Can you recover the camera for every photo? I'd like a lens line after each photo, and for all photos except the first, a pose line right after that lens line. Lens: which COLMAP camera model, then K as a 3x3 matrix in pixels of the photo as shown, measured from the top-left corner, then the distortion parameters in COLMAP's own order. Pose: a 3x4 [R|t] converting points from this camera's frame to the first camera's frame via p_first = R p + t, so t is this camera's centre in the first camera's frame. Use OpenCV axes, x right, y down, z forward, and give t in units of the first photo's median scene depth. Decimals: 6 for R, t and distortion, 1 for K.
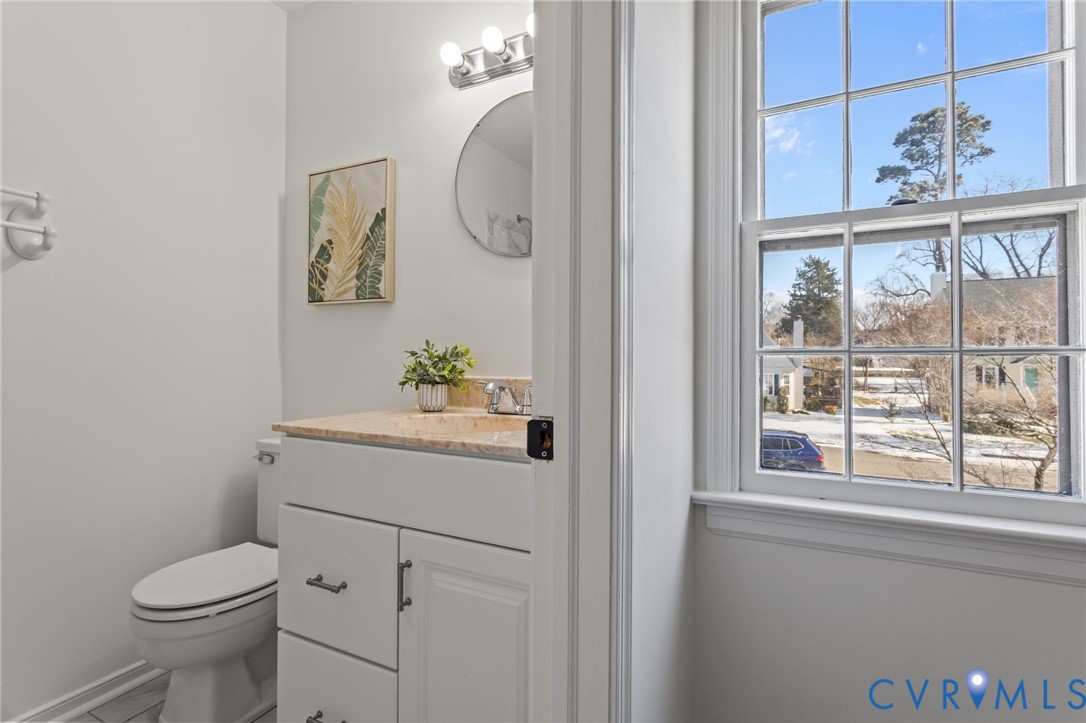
lens RADIAL K [[510.3, 0, 541.8], [0, 510.3, 361.1], [0, 0, 1]] dist [-0.001556, 0.000049]
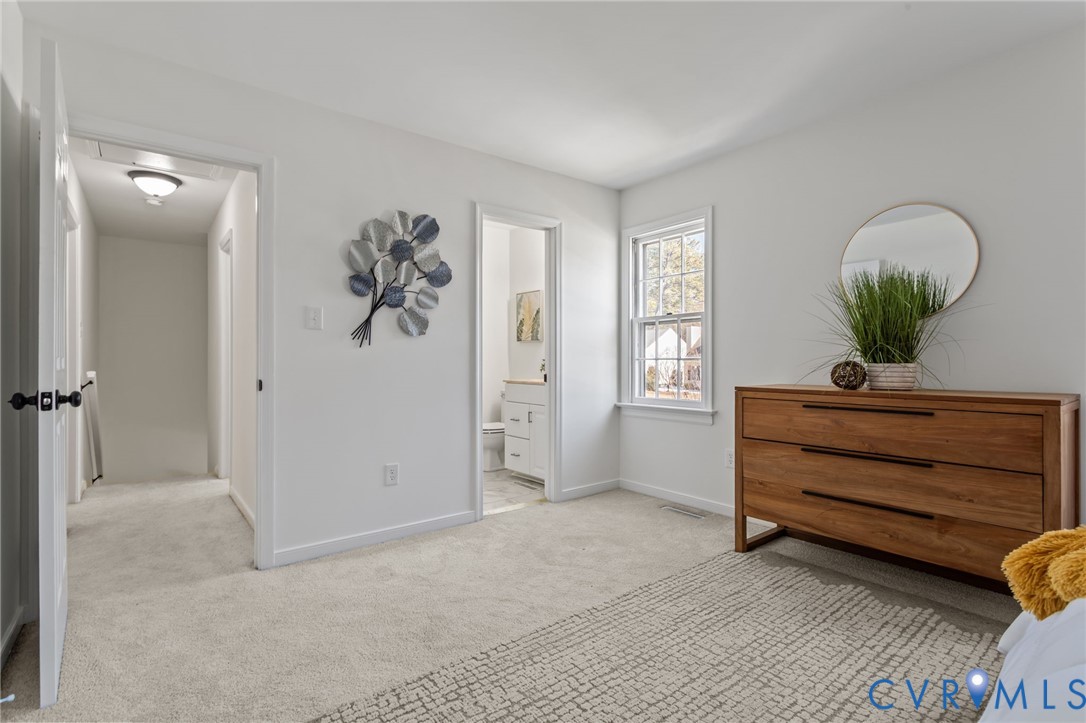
lens RADIAL K [[510.3, 0, 541.8], [0, 510.3, 361.1], [0, 0, 1]] dist [-0.001556, 0.000049]
pose [[0.902038, -0.009922, -0.431542, 1.284407], [0.010453, 0.999945, -0.001139, -0.005919], [0.431529, -0.003483, 0.902092, -2.150162]]
